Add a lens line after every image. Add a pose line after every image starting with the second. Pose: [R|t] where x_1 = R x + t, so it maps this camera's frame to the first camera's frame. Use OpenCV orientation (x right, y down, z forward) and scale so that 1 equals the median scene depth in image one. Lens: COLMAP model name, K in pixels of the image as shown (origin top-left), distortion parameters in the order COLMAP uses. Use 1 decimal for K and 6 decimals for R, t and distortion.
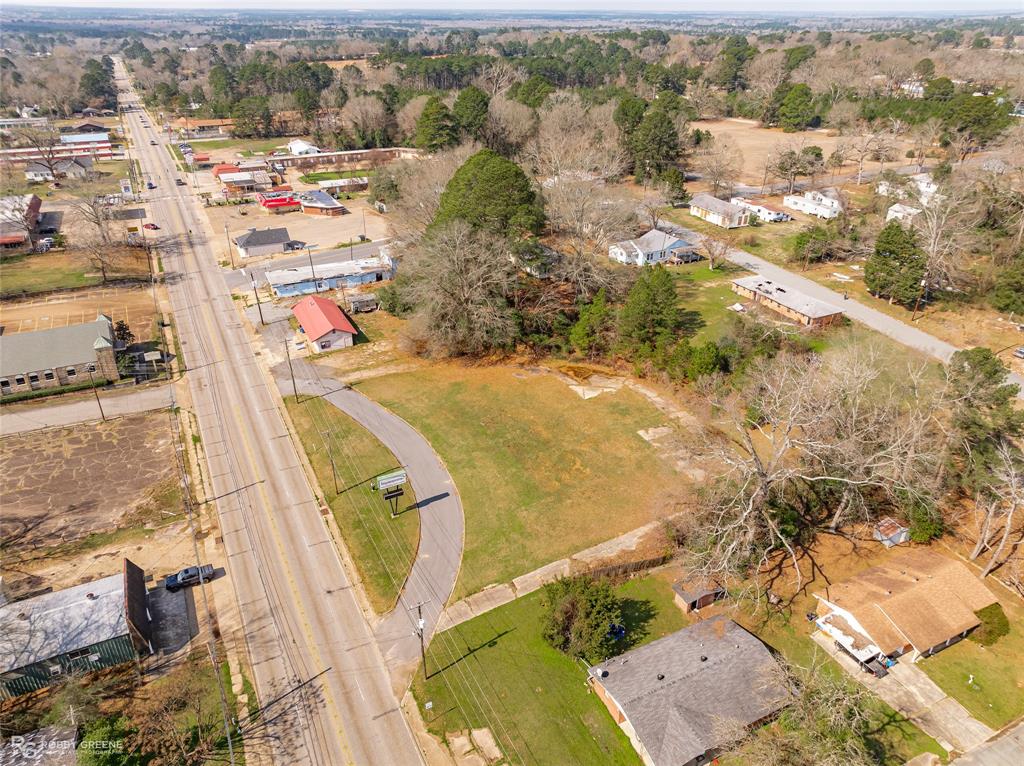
lens RADIAL K [[713.3, 0, 512.0], [0, 713.3, 383.0], [0, 0, 1]] dist [-0.010931, 0.016845]
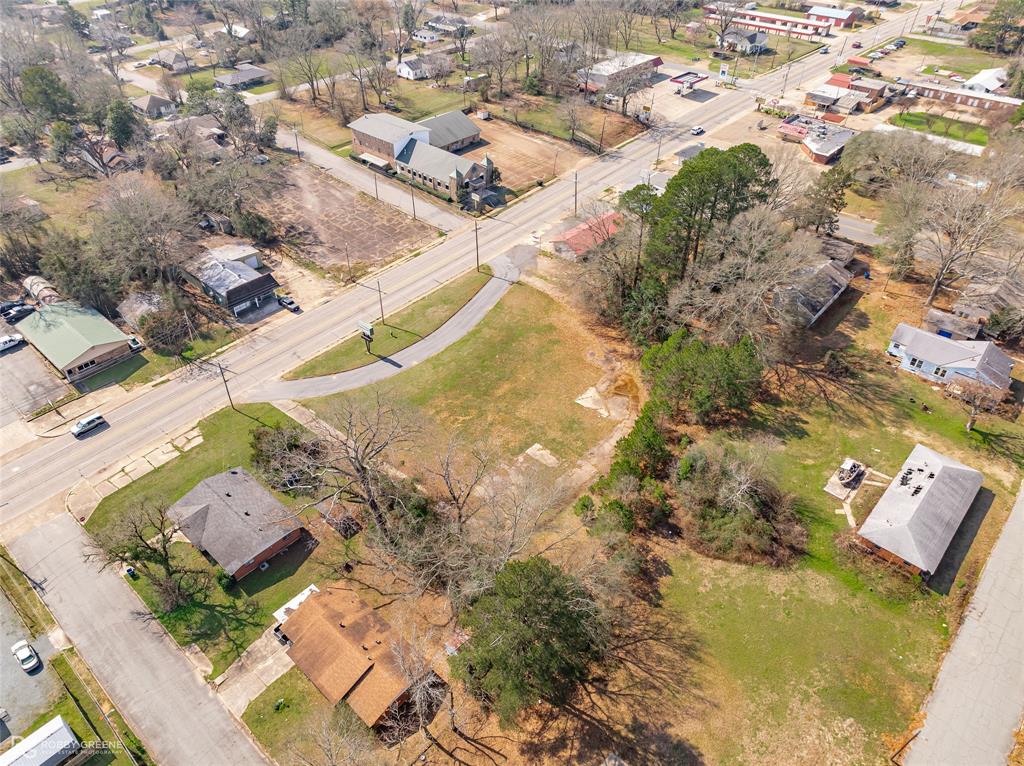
lens RADIAL K [[713.3, 0, 512.0], [0, 713.3, 383.0], [0, 0, 1]] dist [-0.010931, 0.016845]
pose [[0.367044, 0.588198, -0.720626, 0.693525], [-0.442144, 0.791908, 0.421178, -0.341401], [0.818406, 0.164030, 0.550733, 0.310705]]
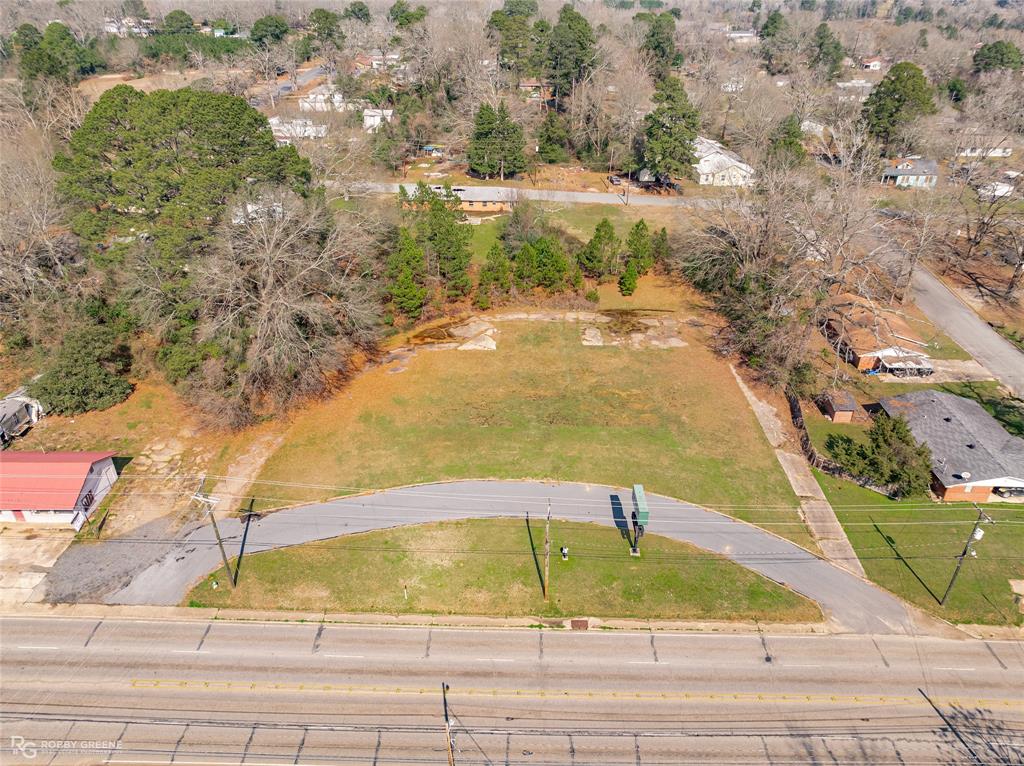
lens RADIAL K [[713.3, 0, 512.0], [0, 713.3, 383.0], [0, 0, 1]] dist [-0.010931, 0.016845]
pose [[0.463637, -0.452219, 0.761931, -0.463620], [0.417011, 0.870116, 0.262677, -0.132037], [-0.781757, 0.195947, 0.591998, 0.442688]]
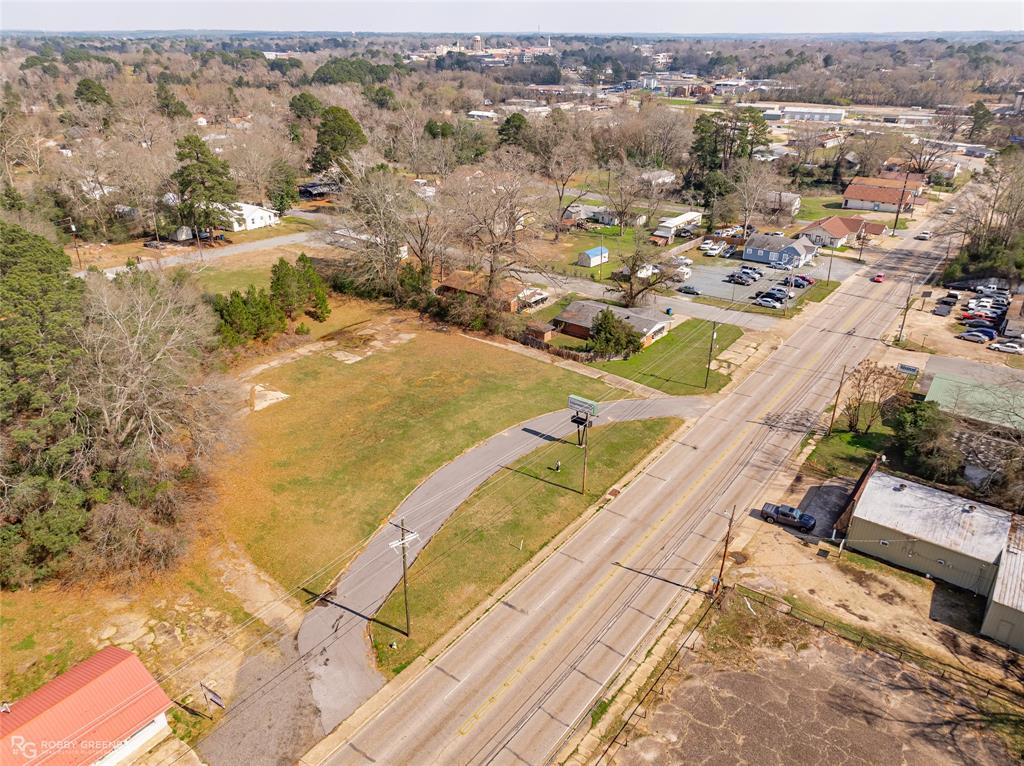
lens RADIAL K [[713.3, 0, 512.0], [0, 713.3, 383.0], [0, 0, 1]] dist [-0.010931, 0.016845]
pose [[-0.441071, -0.398668, 0.804065, -0.577657], [0.418841, 0.700934, 0.577290, -0.308369], [-0.793743, 0.591401, -0.142184, 0.790575]]
